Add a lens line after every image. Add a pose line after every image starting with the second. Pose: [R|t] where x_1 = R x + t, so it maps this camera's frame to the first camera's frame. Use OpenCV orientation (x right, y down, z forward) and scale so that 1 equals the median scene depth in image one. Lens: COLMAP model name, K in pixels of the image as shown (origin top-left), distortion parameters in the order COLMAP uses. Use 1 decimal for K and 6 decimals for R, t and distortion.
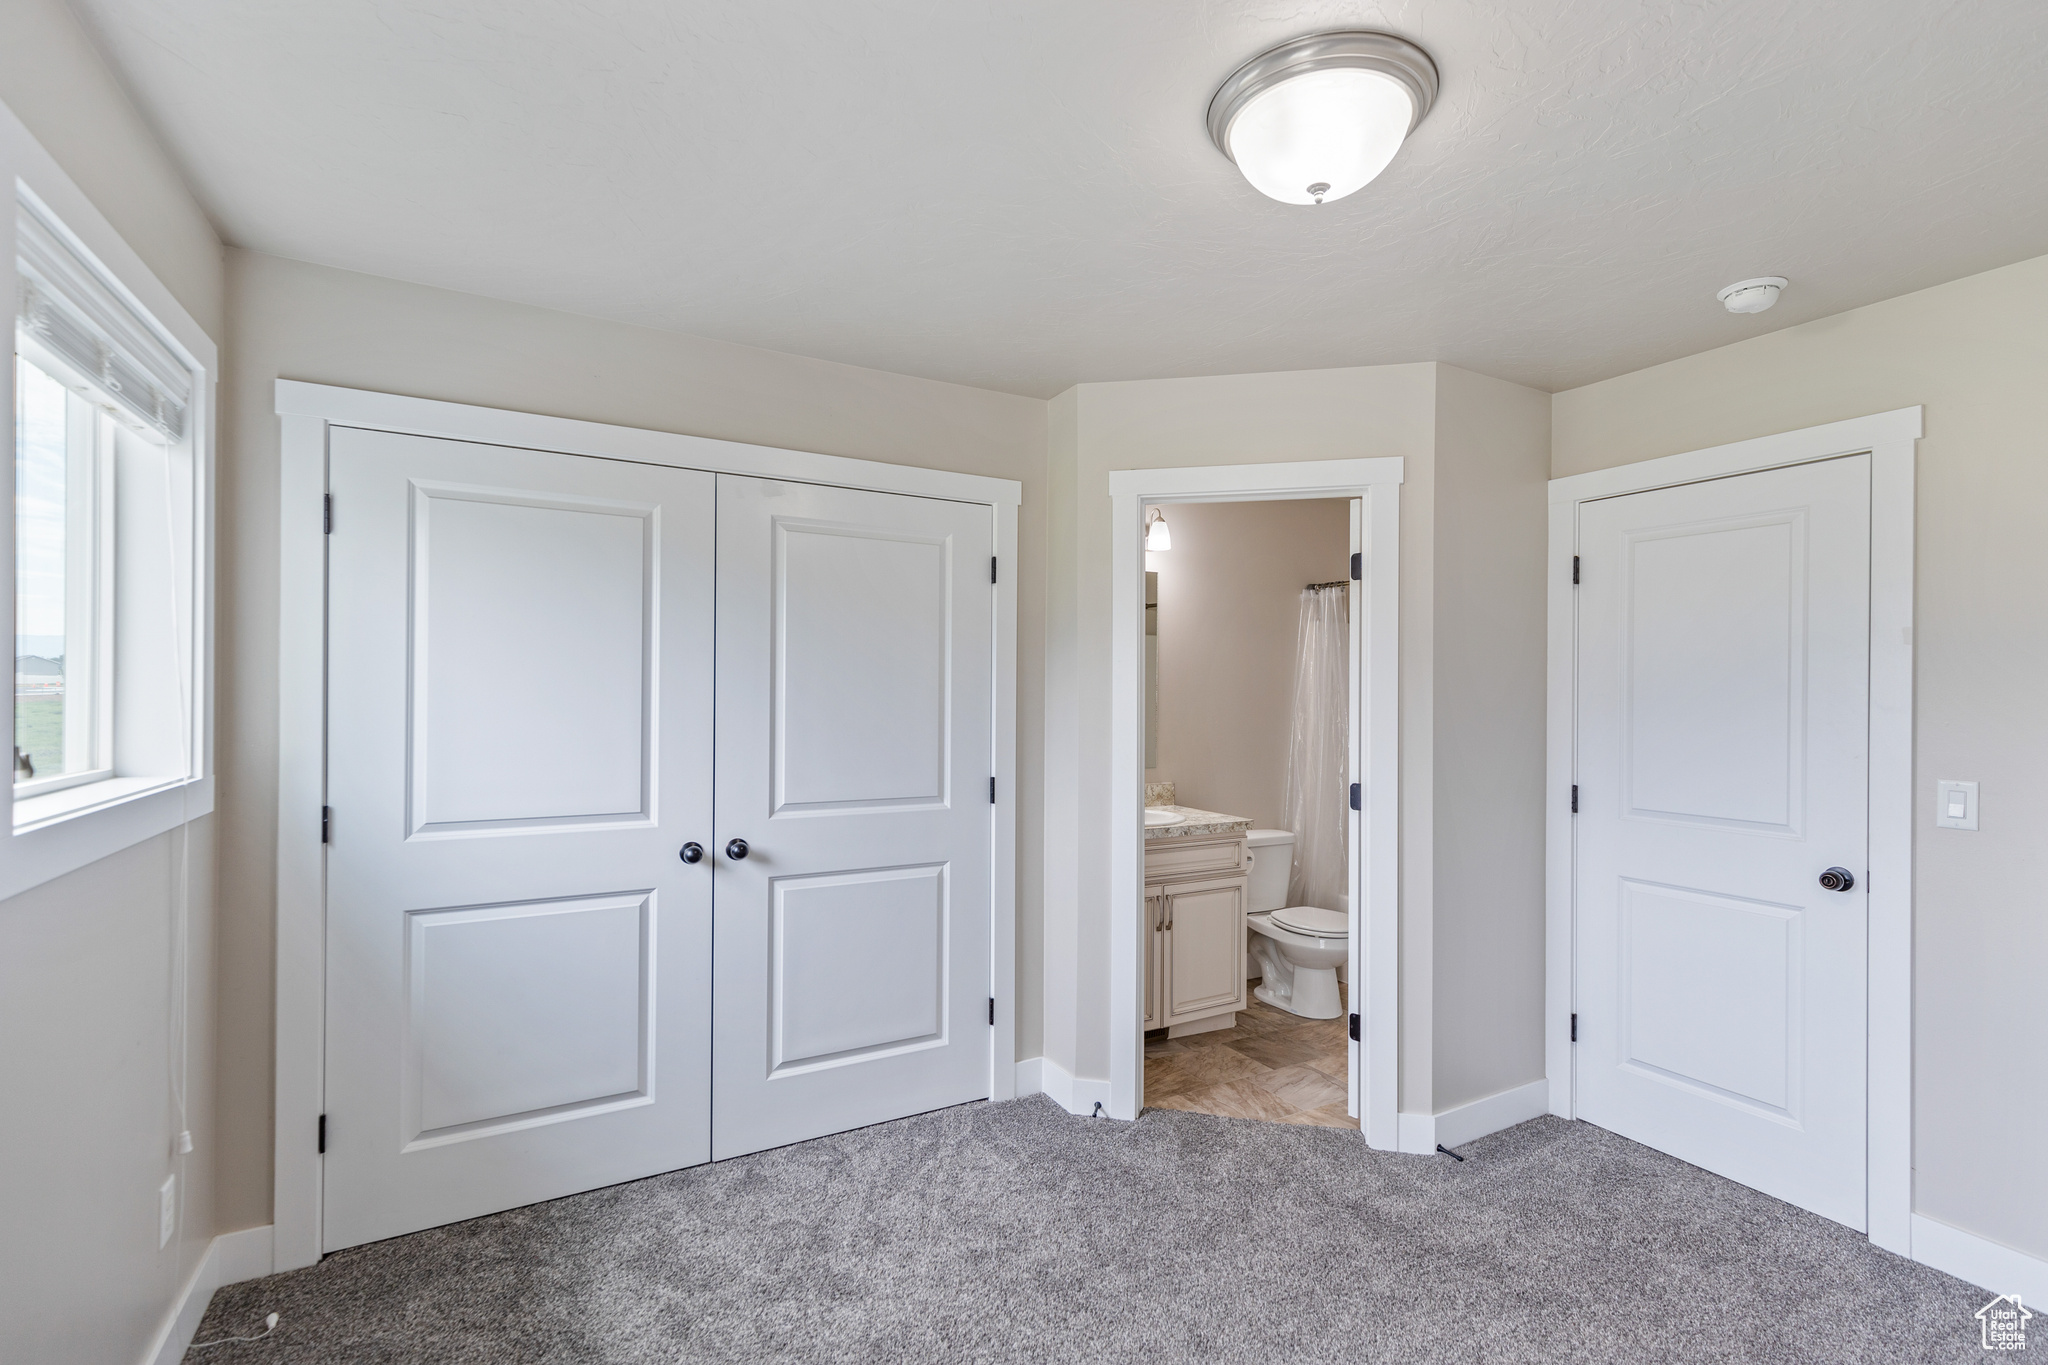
lens RADIAL K [[941.1, 0, 1025.4], [0, 941.1, 691.0], [0, 0, 1]] dist [0.007817, -0.000132]
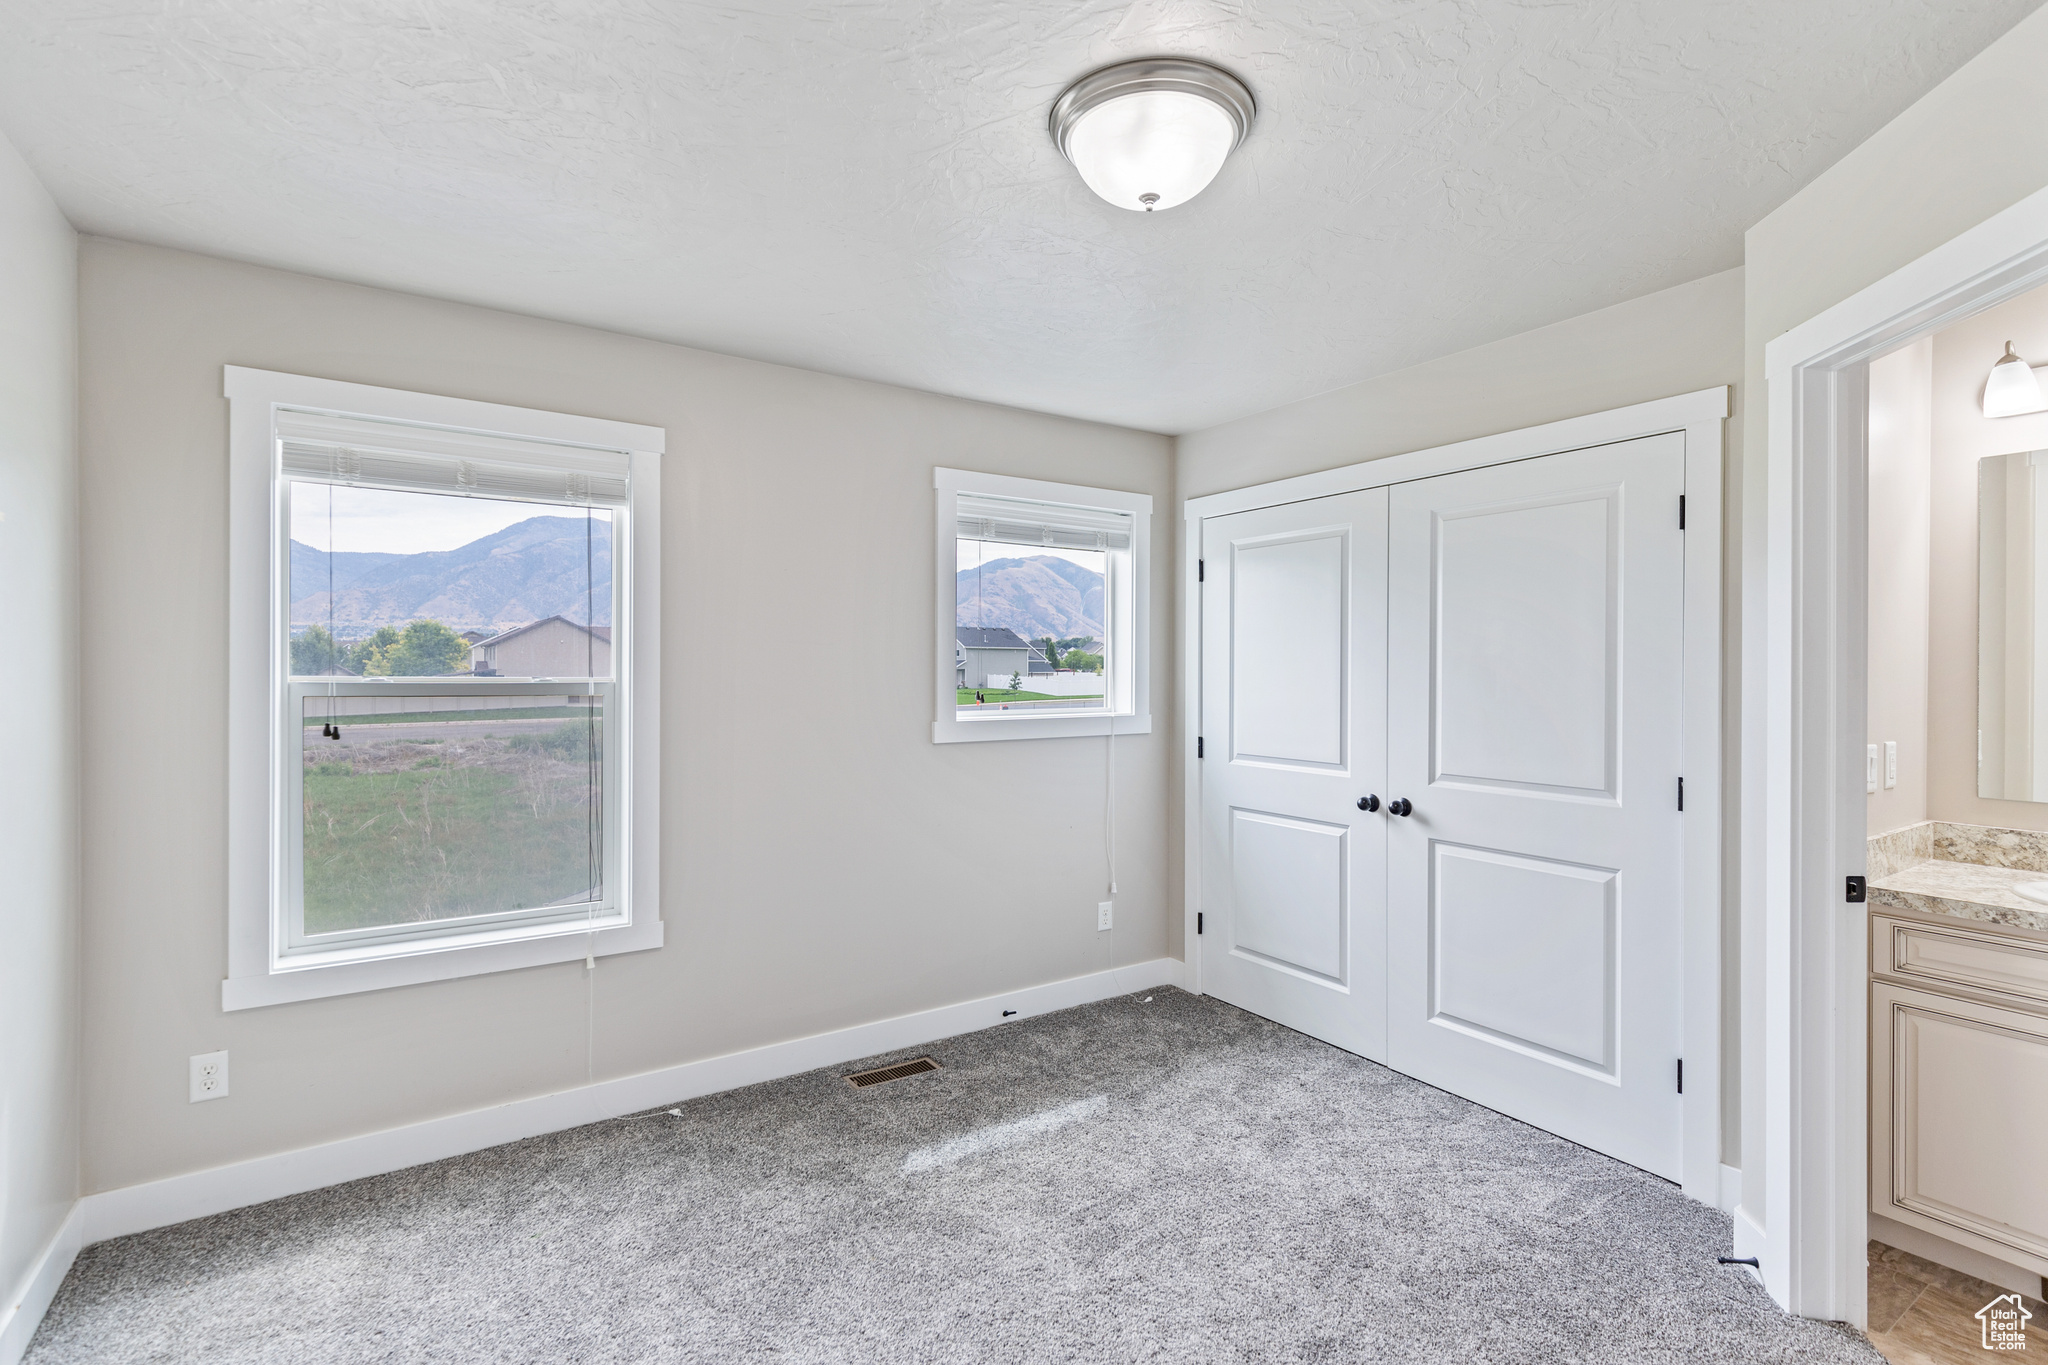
lens RADIAL K [[941.1, 0, 1037.9], [0, 941.1, 667.5], [0, 0, 1]] dist [0.007817, -0.000132]
pose [[0.083484, -0.008126, -0.996476, 0.825035], [0.003886, 0.999962, -0.007829, 0.004341], [0.996502, -0.003219, 0.083513, 0.467605]]
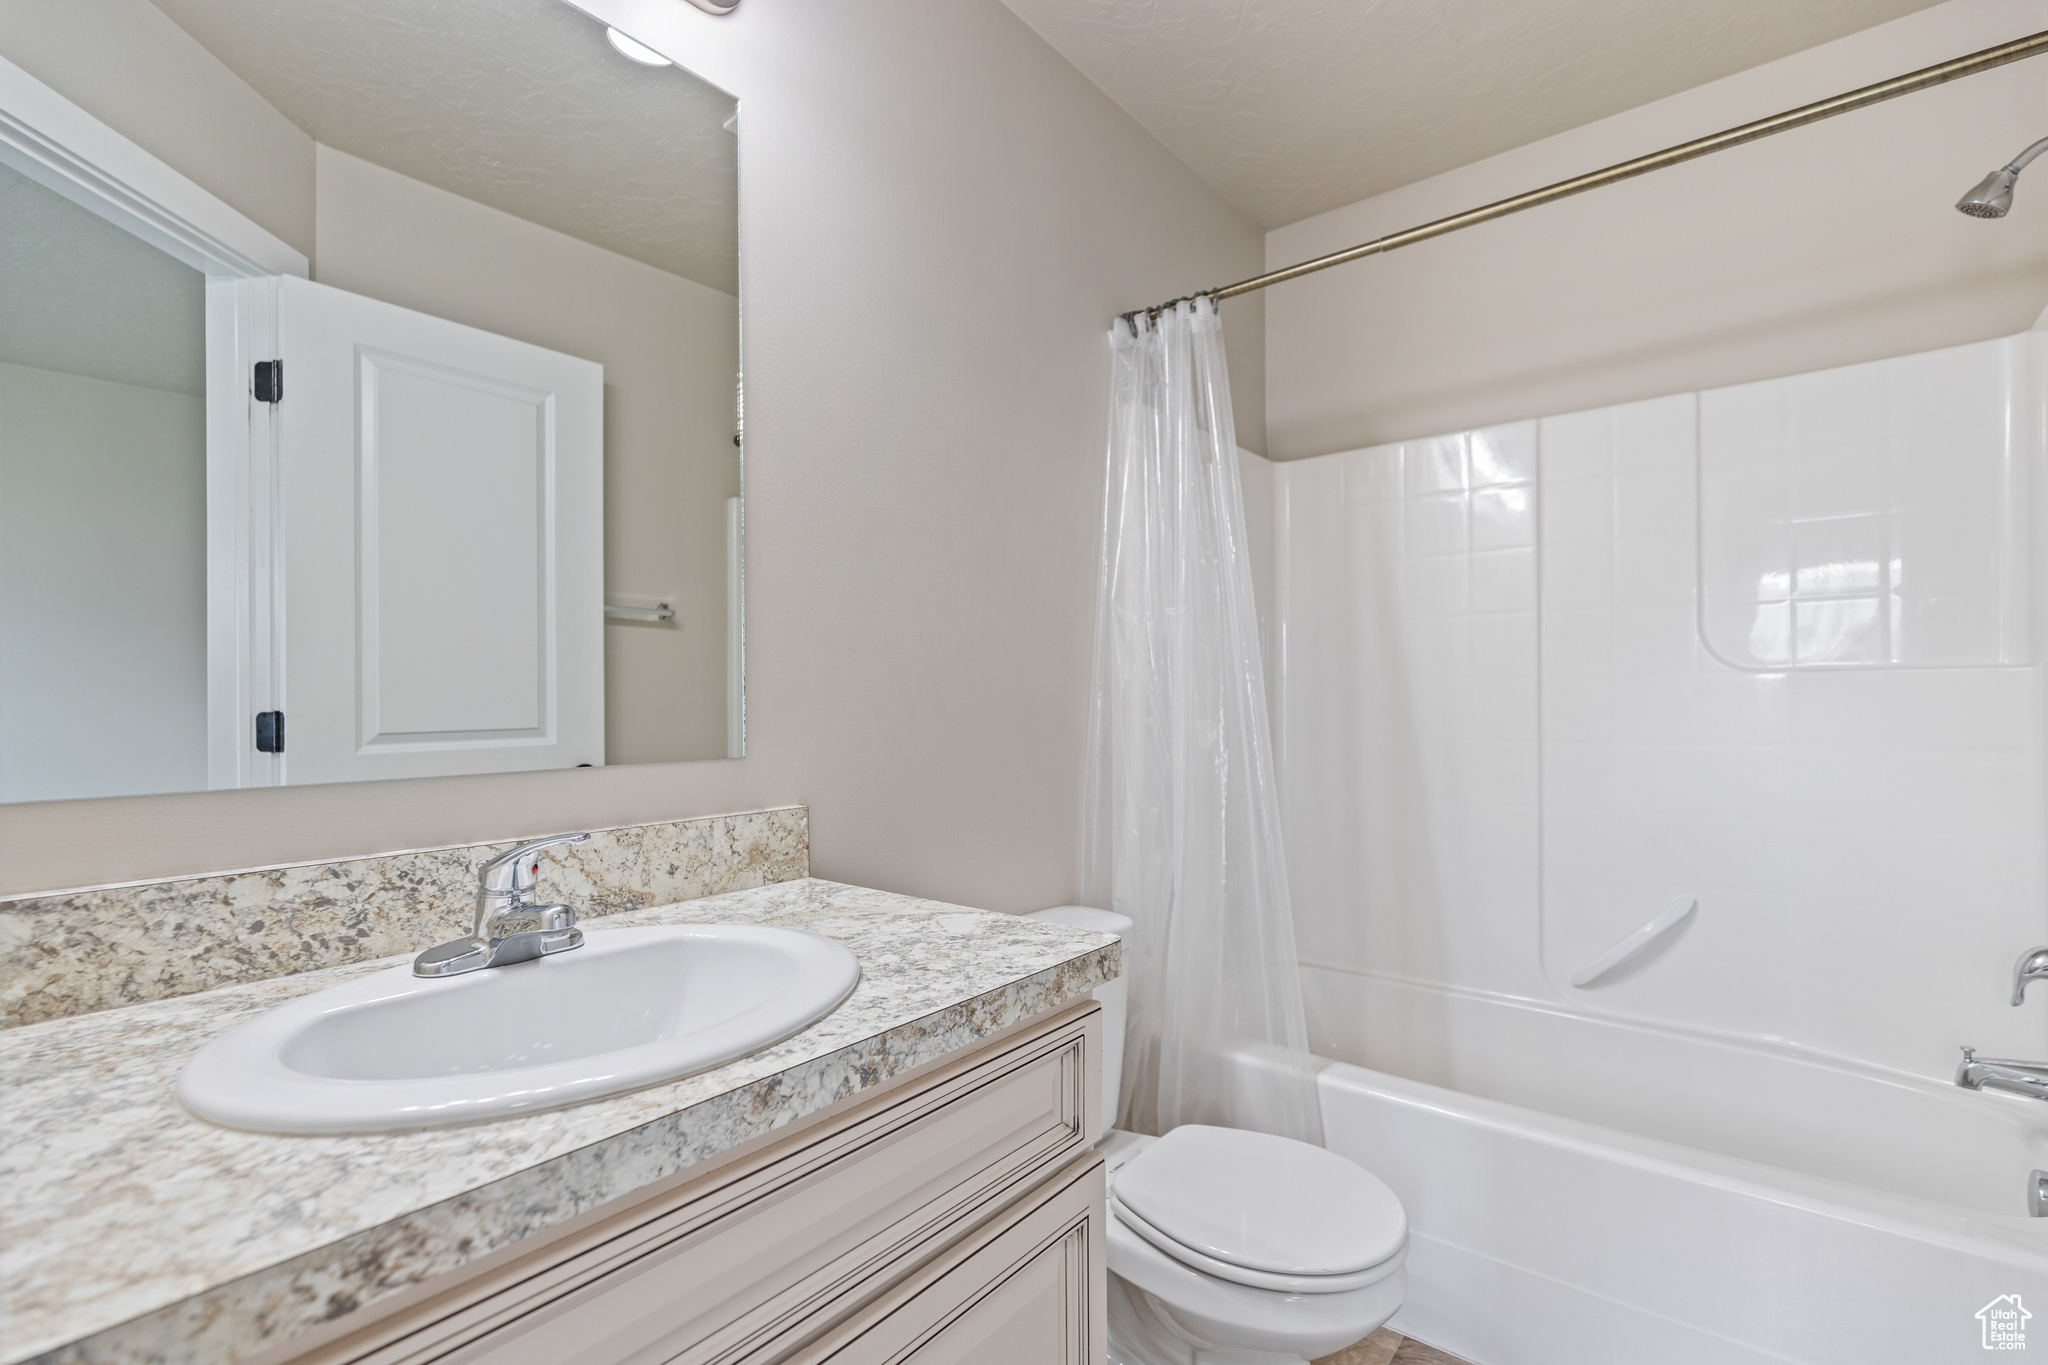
lens RADIAL K [[916.0, 0, 1030.9], [0, 916.0, 687.3], [0, 0, 1]] dist [0.000800, 0.000192]
pose [[0.923409, -0.009106, 0.383708, 0.175367], [0.009577, 0.999954, 0.000683, 0.095048], [-0.383697, 0.003044, 0.923454, 1.101420]]
